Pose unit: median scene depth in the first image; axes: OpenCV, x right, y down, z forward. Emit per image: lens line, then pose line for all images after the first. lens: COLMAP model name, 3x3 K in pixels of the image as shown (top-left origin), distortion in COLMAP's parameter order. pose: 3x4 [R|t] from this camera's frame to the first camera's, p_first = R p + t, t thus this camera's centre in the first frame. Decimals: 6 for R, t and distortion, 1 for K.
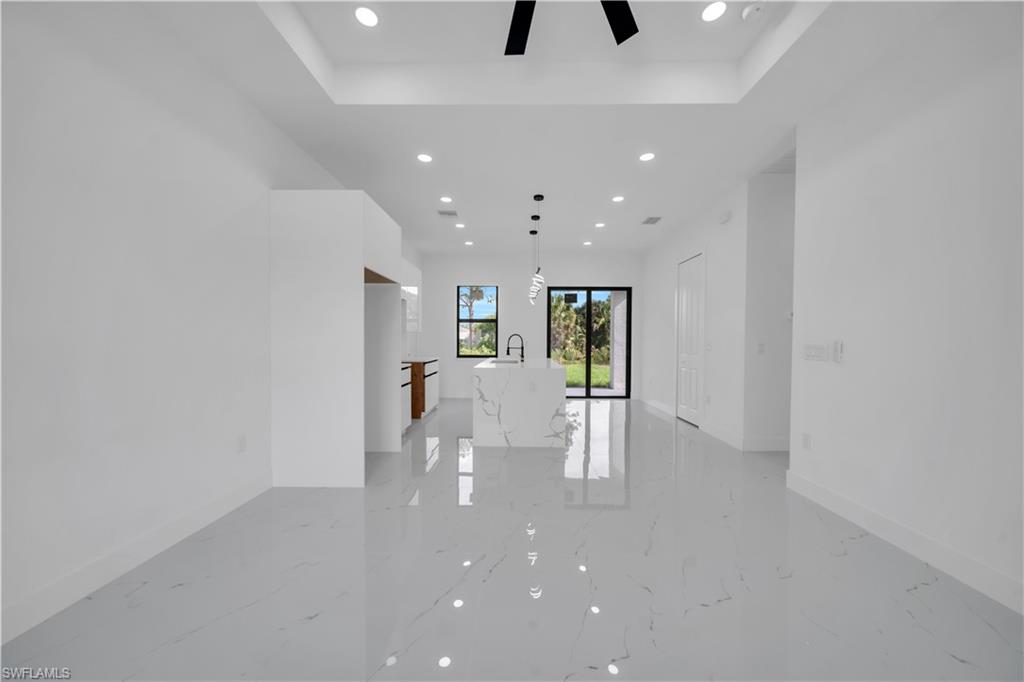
lens RADIAL K [[353.9, 0, 512.4], [0, 353.9, 348.6], [0, 0, 1]] dist [-0.000474, -0.000882]
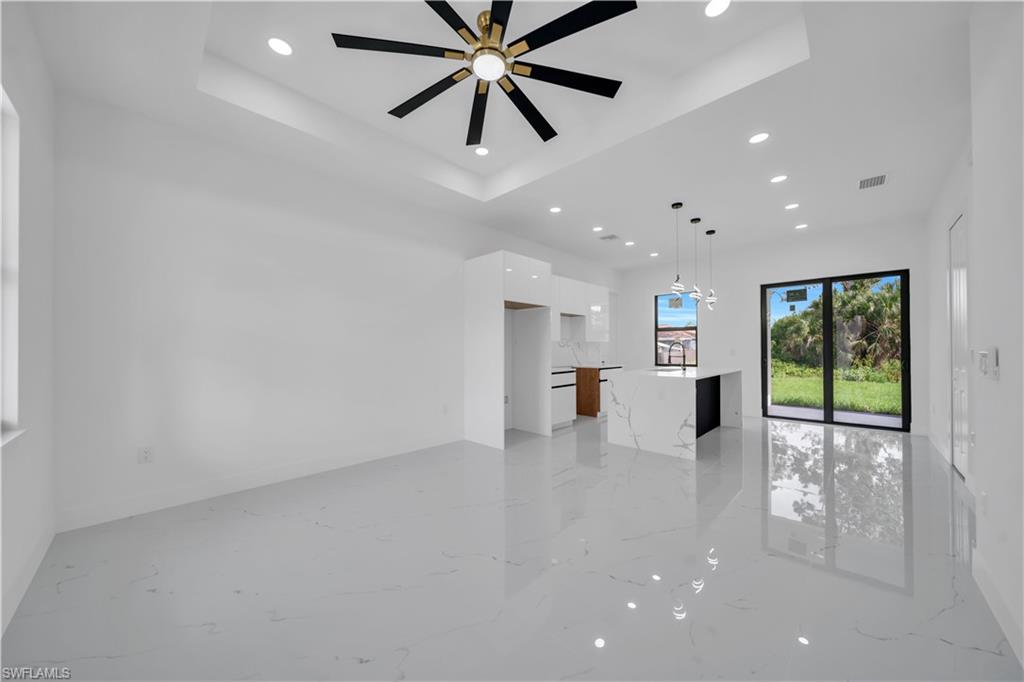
lens RADIAL K [[353.9, 0, 515.7], [0, 353.9, 343.6], [0, 0, 1]] dist [-0.000474, -0.000882]
pose [[0.728969, -0.019954, -0.684256, 0.317809], [-0.007463, 0.999284, -0.037092, 0.002664], [0.684506, 0.032145, 0.728298, -0.021166]]
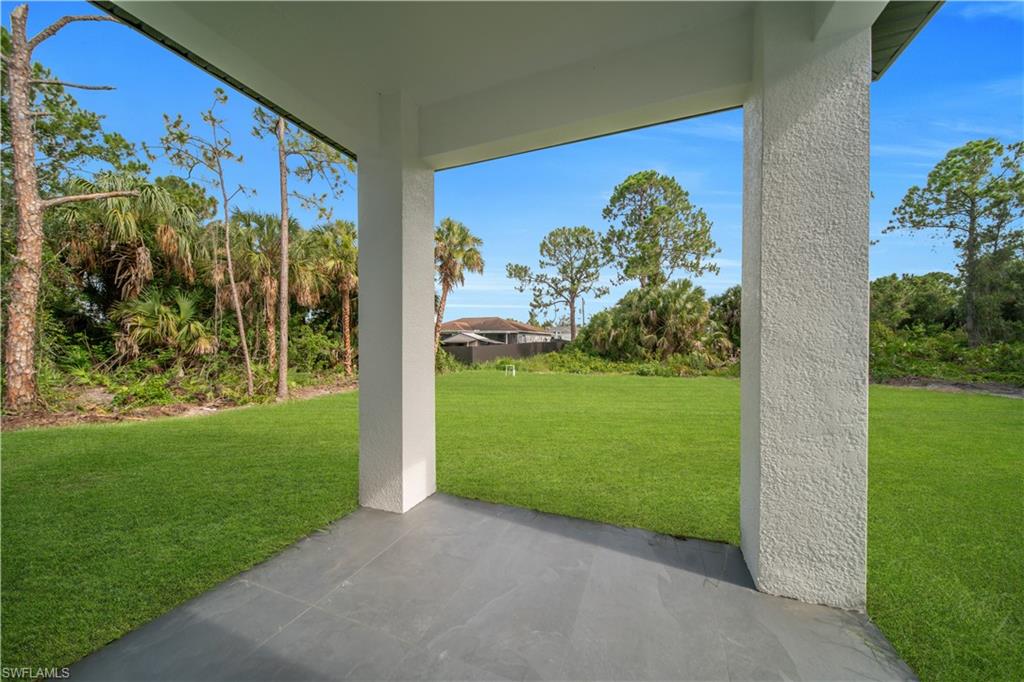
lens RADIAL K [[353.9, 0, 516.1], [0, 353.9, 345.6], [0, 0, 1]] dist [-0.000474, -0.000882]
pose [[0.938177, -0.004214, -0.346130, 0.366730], [-0.000960, 0.999890, -0.014775, -0.022370], [0.346155, 0.014194, 0.938070, 1.217066]]
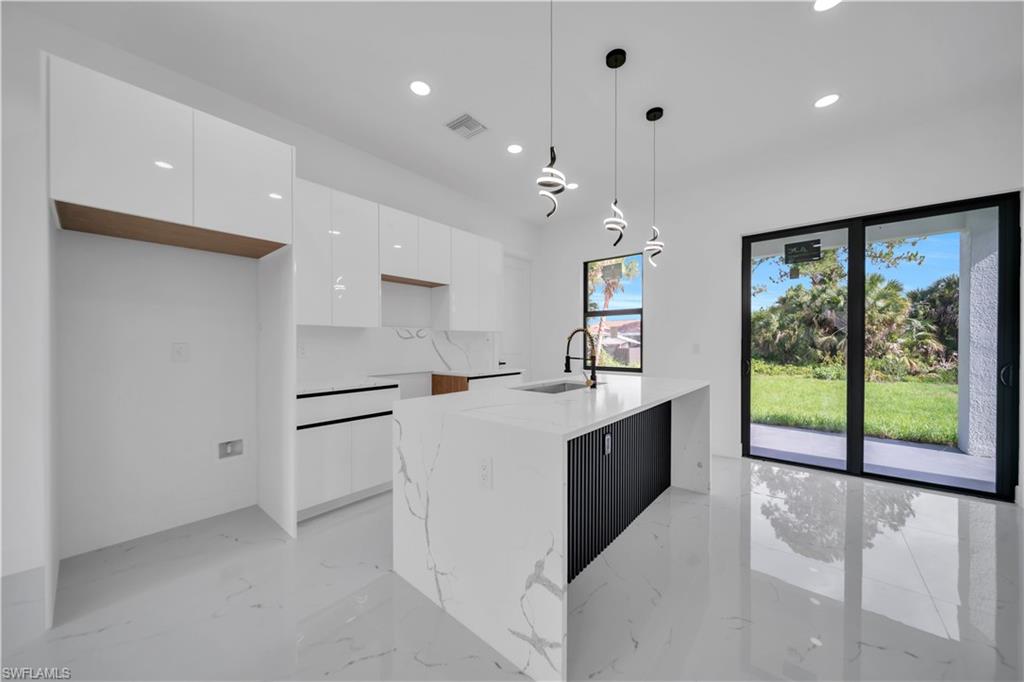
lens RADIAL K [[353.9, 0, 517.6], [0, 353.9, 345.5], [0, 0, 1]] dist [-0.000474, -0.000882]
pose [[0.775686, -0.004174, -0.631105, 0.215376], [-0.009673, 0.999782, -0.018502, -0.008214], [0.631045, 0.020456, 0.775477, 0.520644]]
